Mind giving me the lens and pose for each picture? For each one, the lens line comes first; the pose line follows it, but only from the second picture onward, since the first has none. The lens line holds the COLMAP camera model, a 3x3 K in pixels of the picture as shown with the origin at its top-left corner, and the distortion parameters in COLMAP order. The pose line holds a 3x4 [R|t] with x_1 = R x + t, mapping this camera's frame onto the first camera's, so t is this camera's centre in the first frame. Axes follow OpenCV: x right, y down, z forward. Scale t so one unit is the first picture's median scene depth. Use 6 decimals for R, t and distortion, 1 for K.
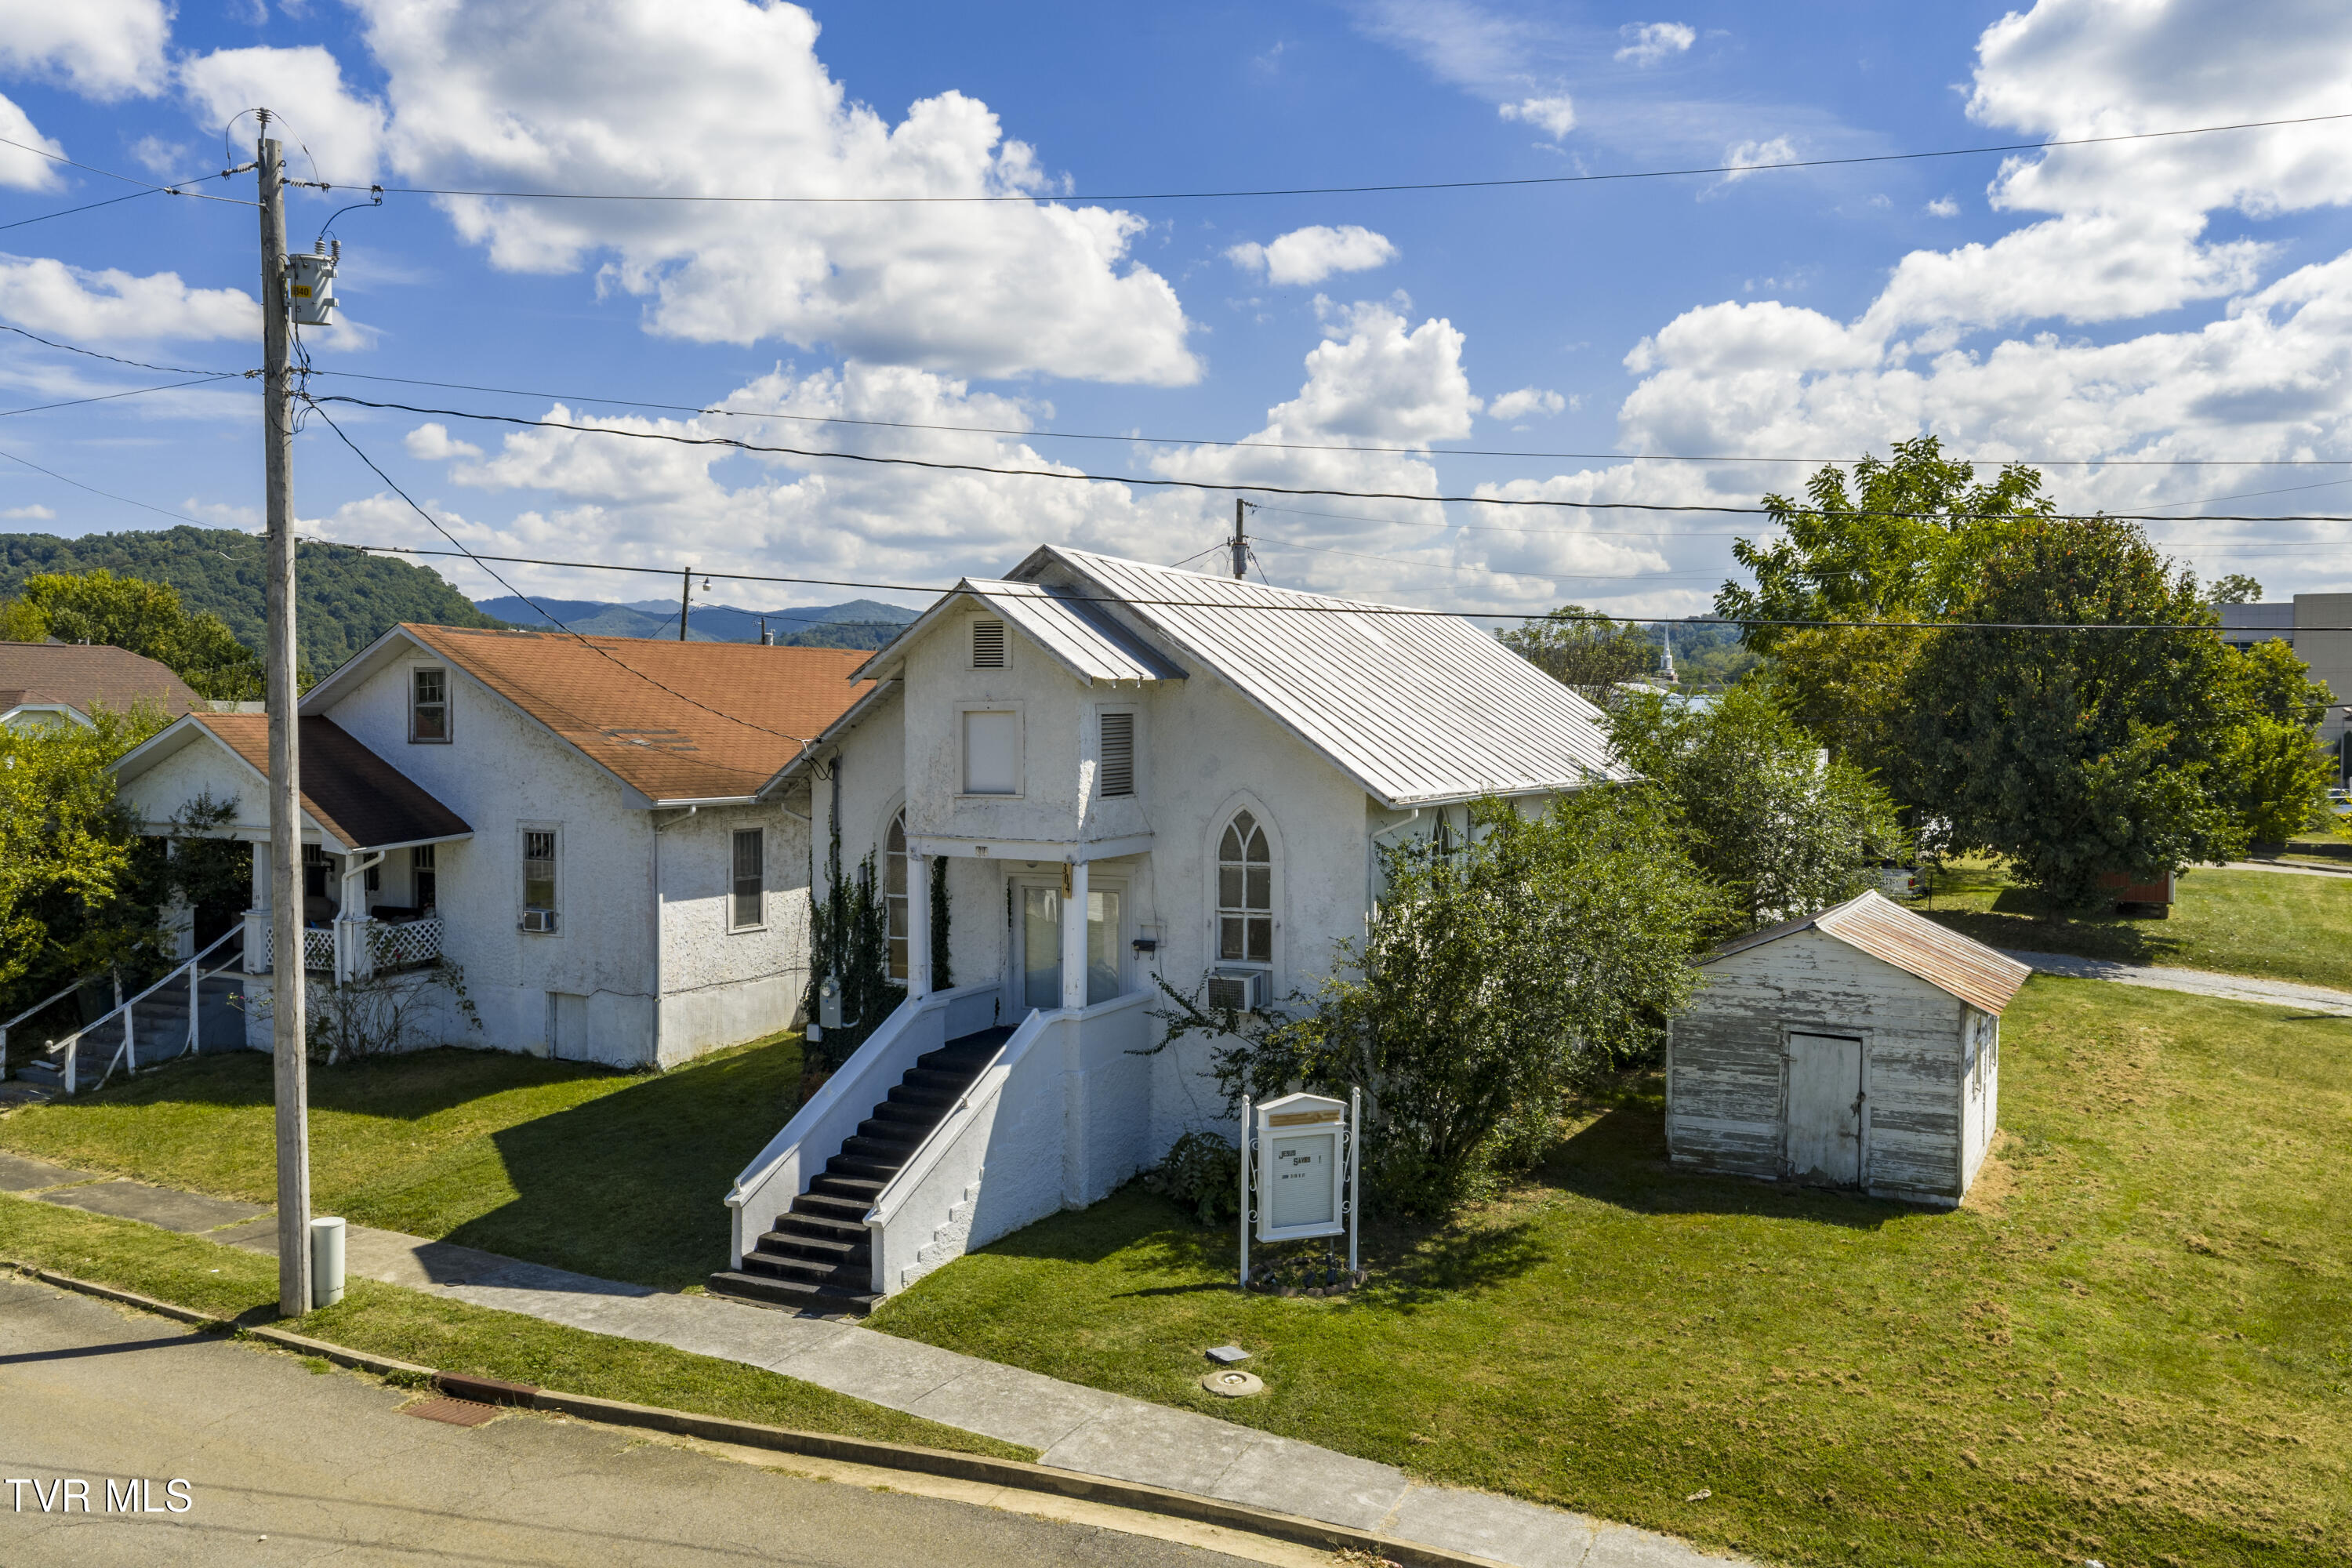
lens RADIAL K [[1937.0, 0, 1176.0], [0, 1937.0, 784.0], [0, 0, 1]] dist [0.014345, -0.011124]
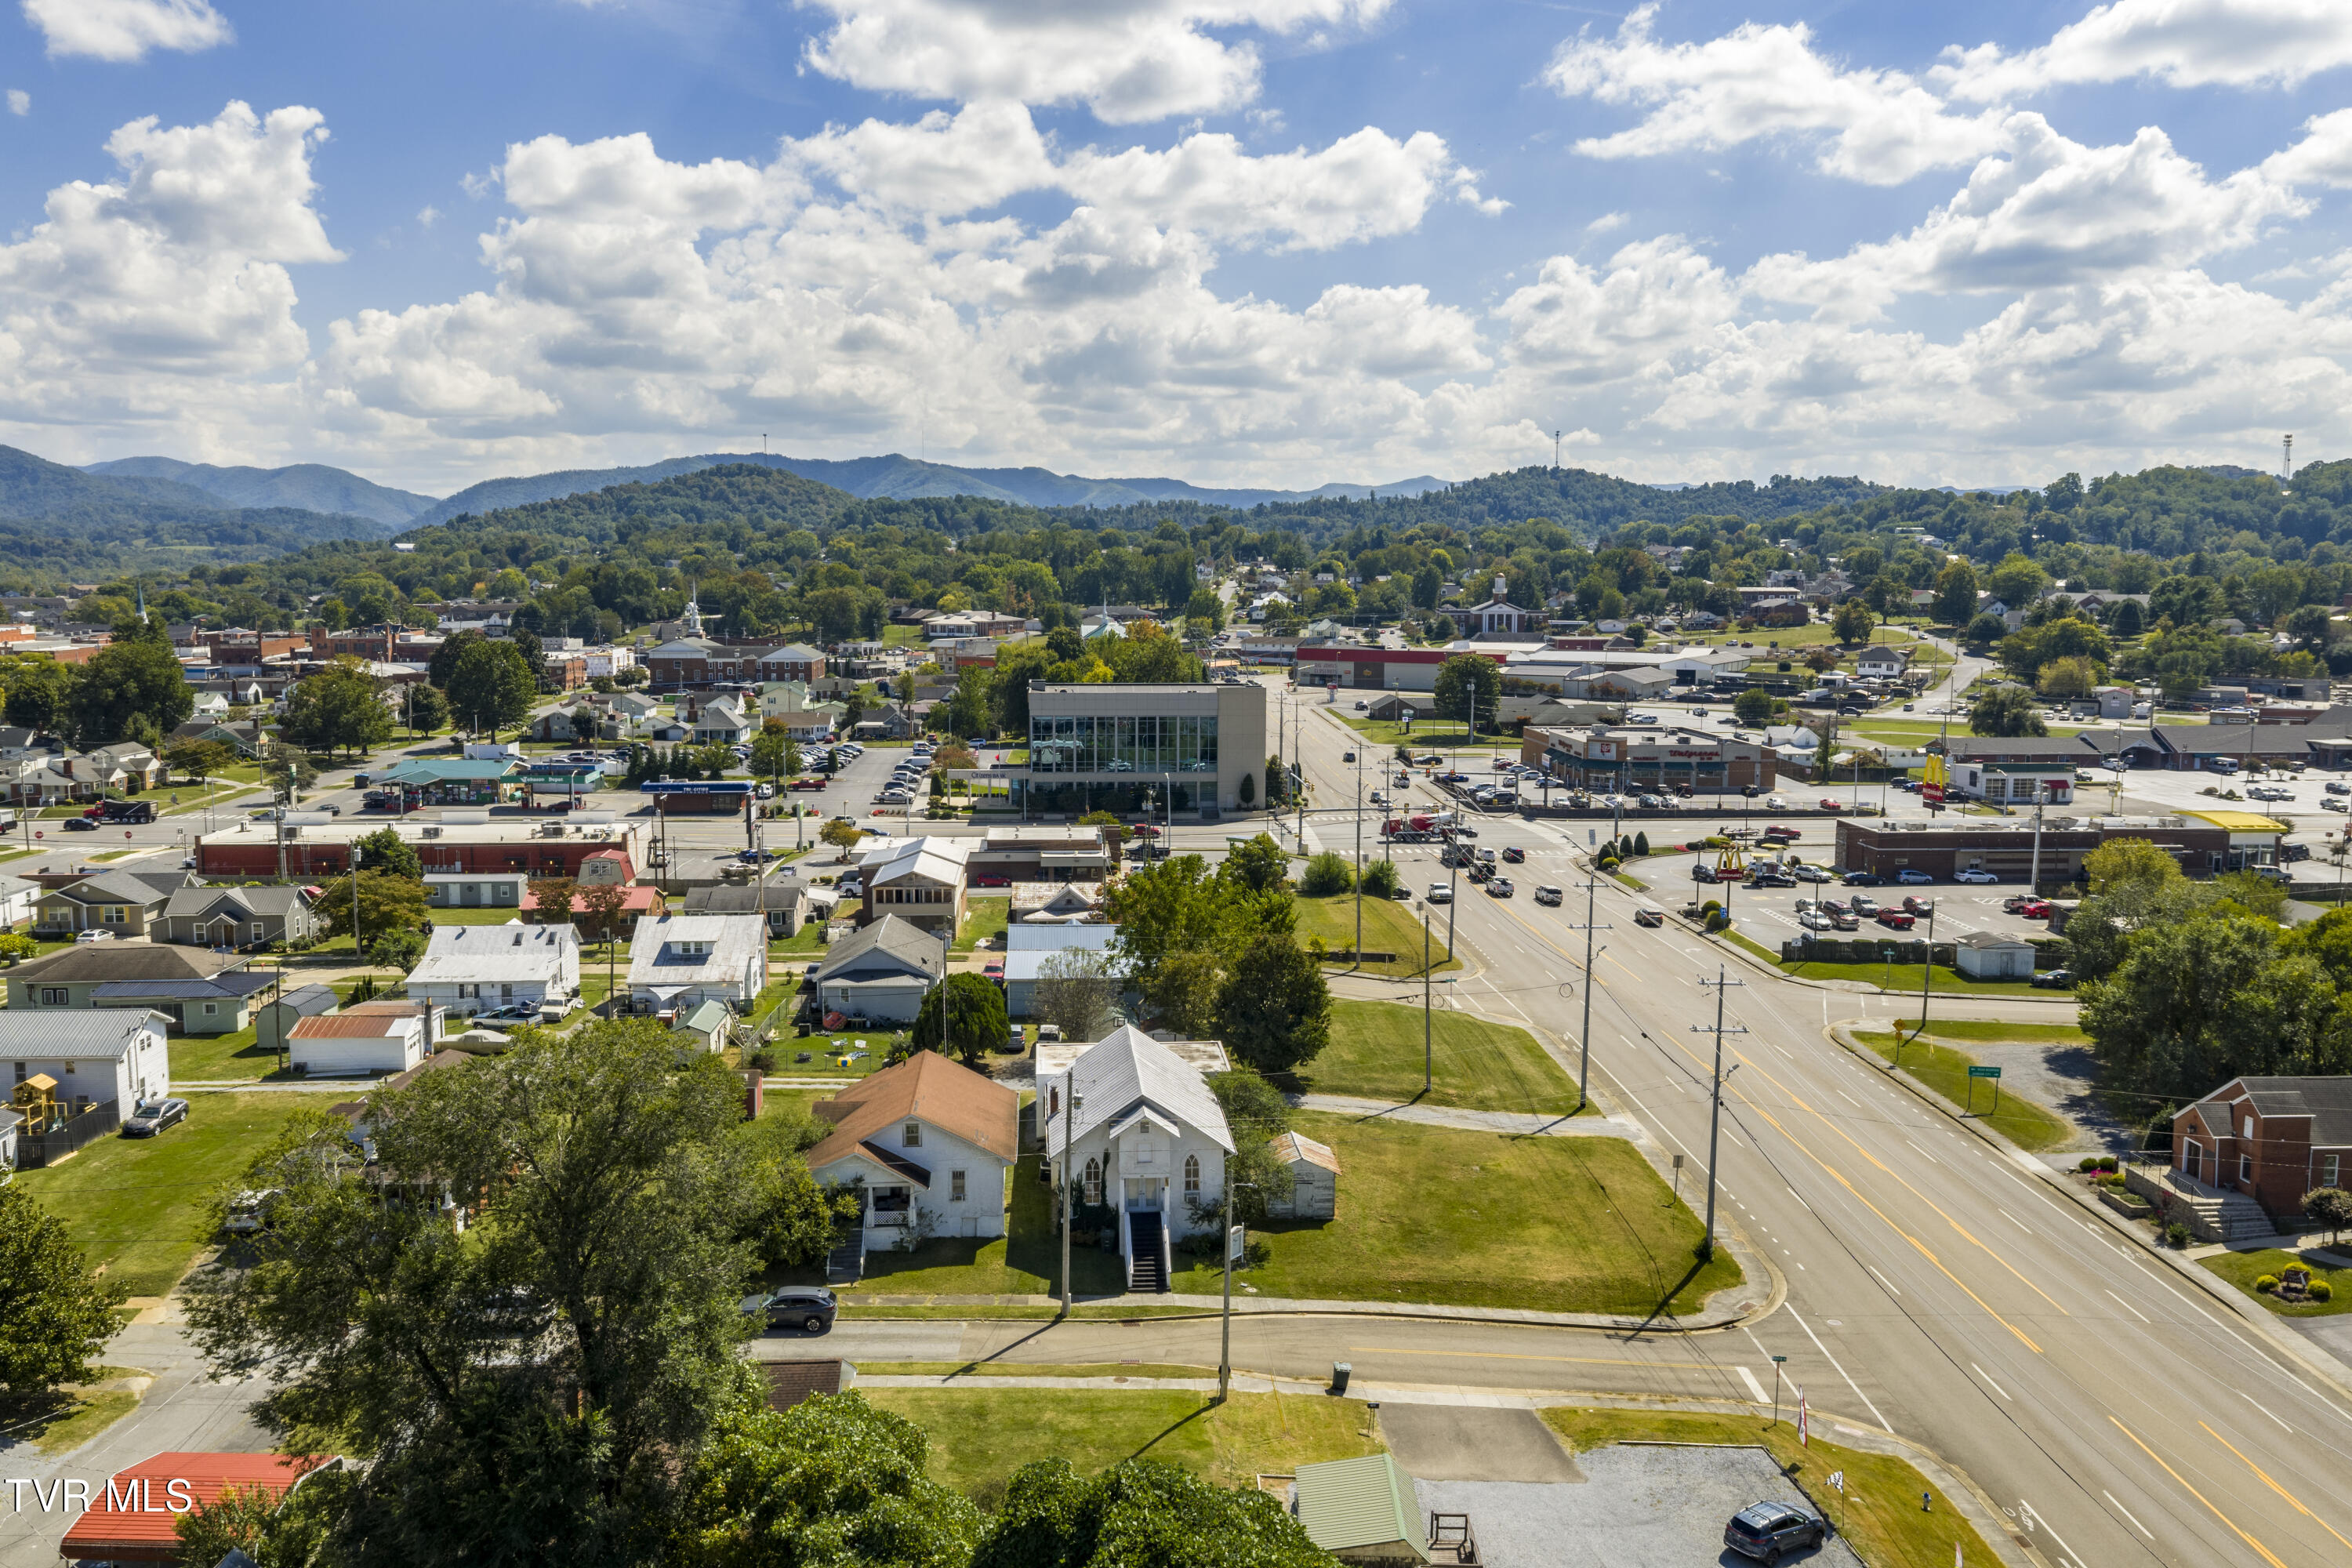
lens RADIAL K [[1943.7, 0, 1188.9], [0, 1943.7, 717.0], [0, 0, 1]] dist [0.005680, -0.002213]
pose [[0.850111, -0.040434, 0.525049, -2.046727], [0.017418, 0.998661, 0.048705, -1.086395], [-0.526315, -0.032259, 0.849677, -2.410128]]
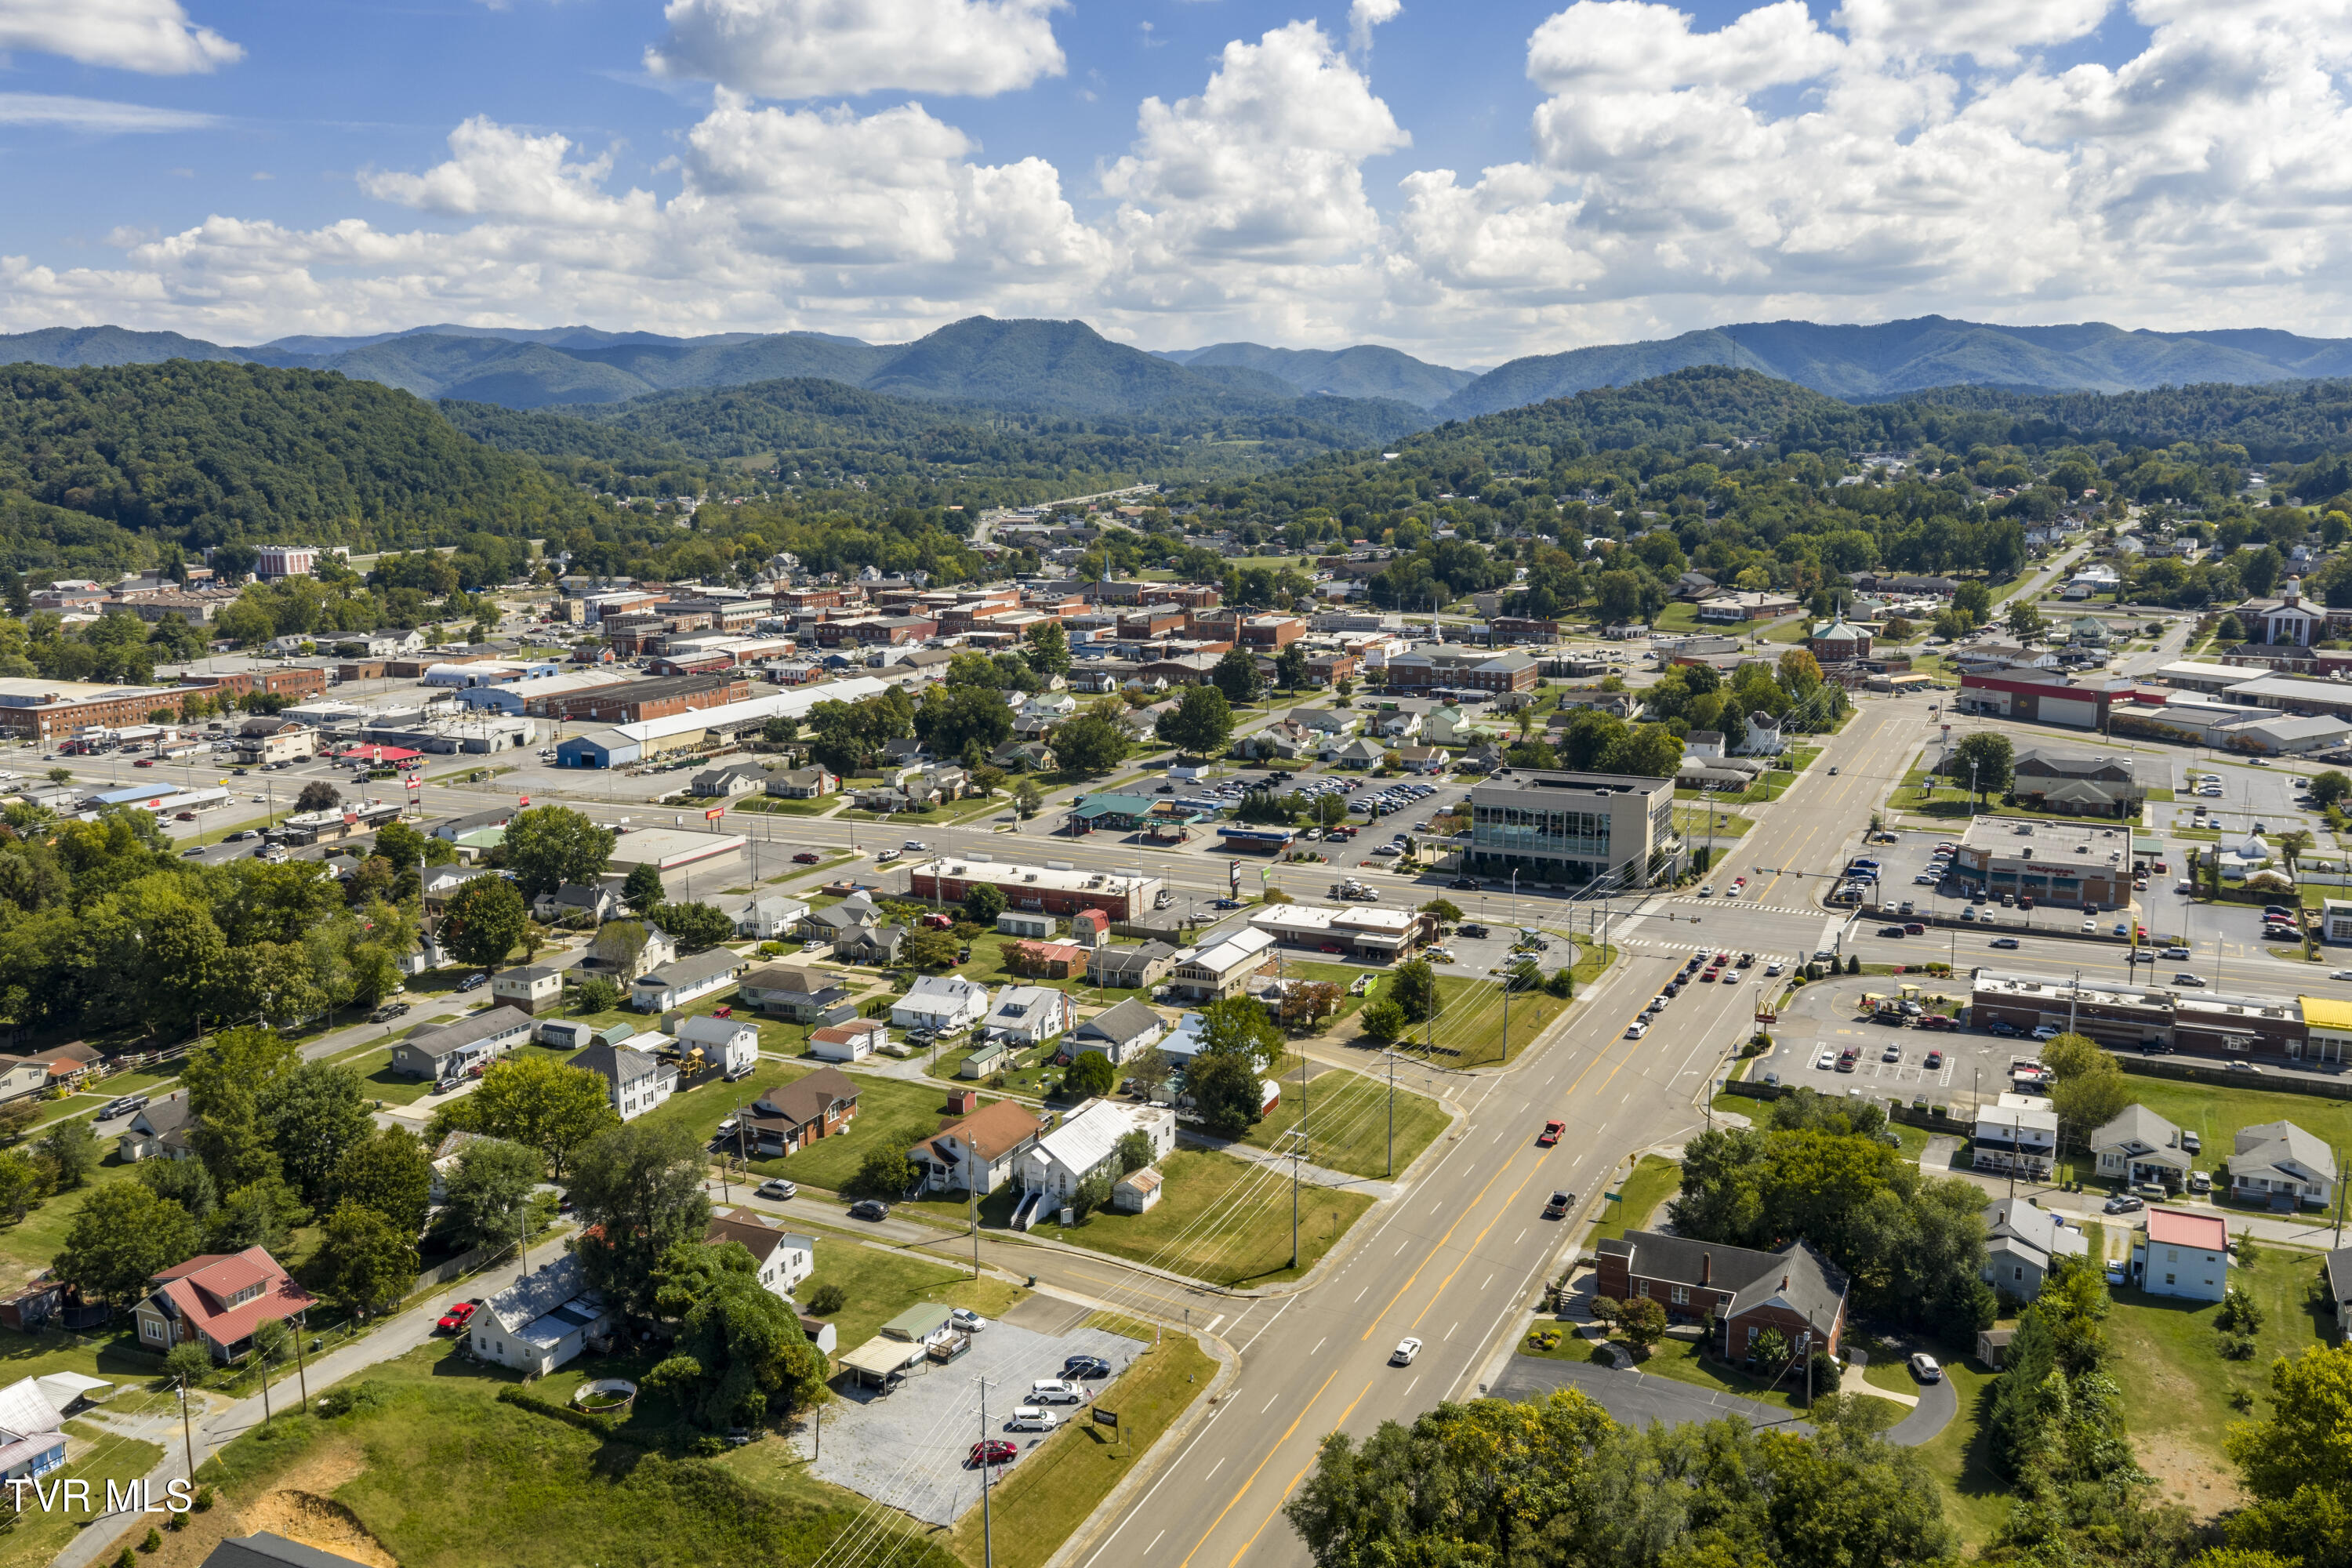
lens RADIAL K [[1931.8, 0, 1176.0], [0, 1931.8, 784.0], [0, 0, 1]] dist [0.017603, -0.024070]
pose [[0.999346, -0.019383, 0.030524, 0.312097], [0.014847, 0.989701, 0.142376, -2.934276], [-0.032969, -0.141830, 0.989342, -7.362561]]
